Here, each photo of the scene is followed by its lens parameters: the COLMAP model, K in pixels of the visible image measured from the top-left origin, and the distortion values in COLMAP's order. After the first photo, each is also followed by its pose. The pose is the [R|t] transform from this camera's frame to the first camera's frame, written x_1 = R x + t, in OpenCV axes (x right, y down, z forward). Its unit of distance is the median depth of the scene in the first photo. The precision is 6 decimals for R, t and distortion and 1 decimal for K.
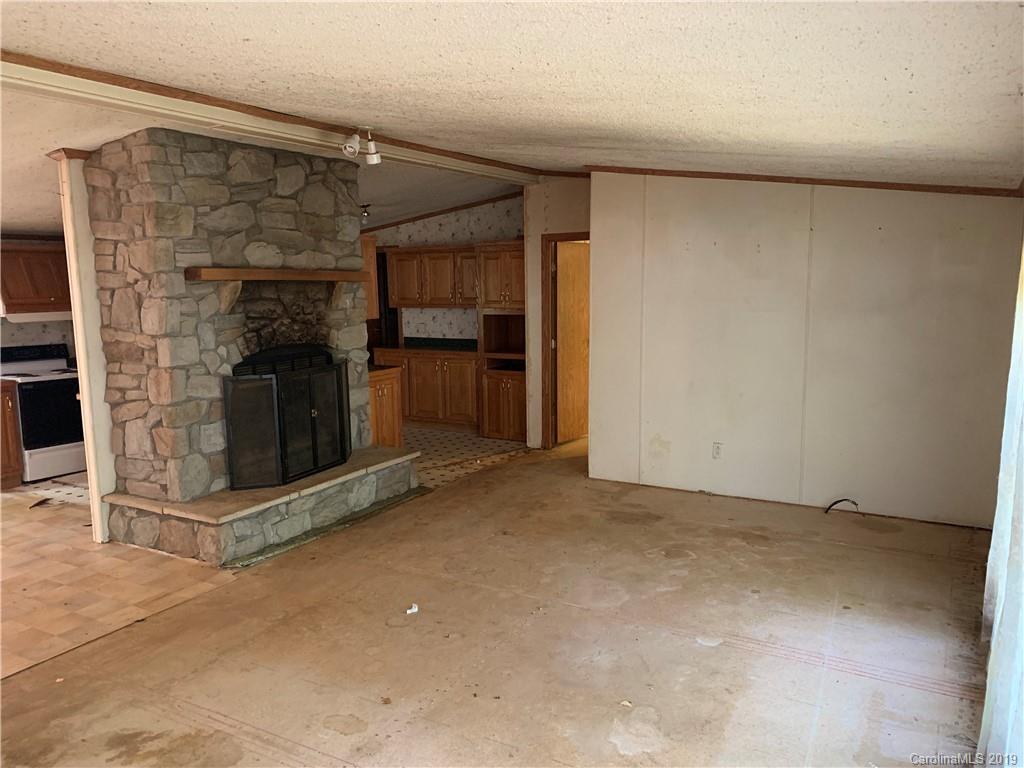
lens RADIAL K [[770.2, 0, 498.3], [0, 770.2, 396.2], [0, 0, 1]] dist [0.079406, -0.128167]
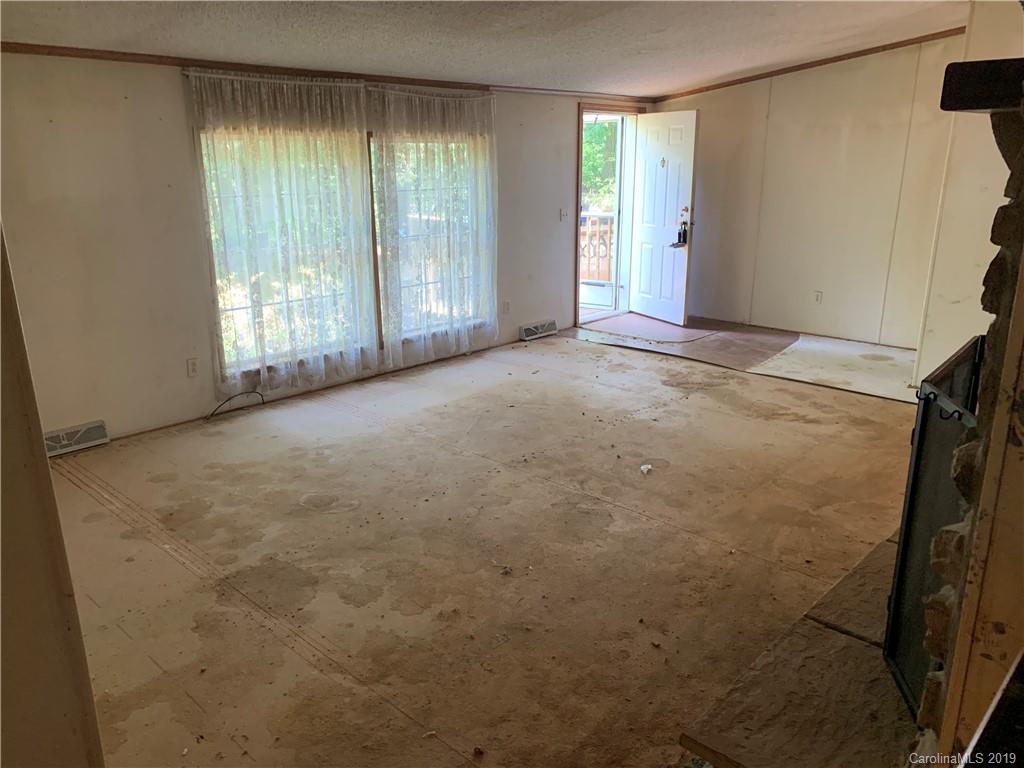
lens RADIAL K [[790.9, 0, 514.2], [0, 790.9, 386.4], [0, 0, 1]] dist [0.023390, 0.001422]
pose [[-0.977020, -0.037954, 0.209741, -0.144269], [0.052730, 0.910394, 0.410368, -0.251295], [-0.206522, 0.411997, -0.887472, 1.800793]]
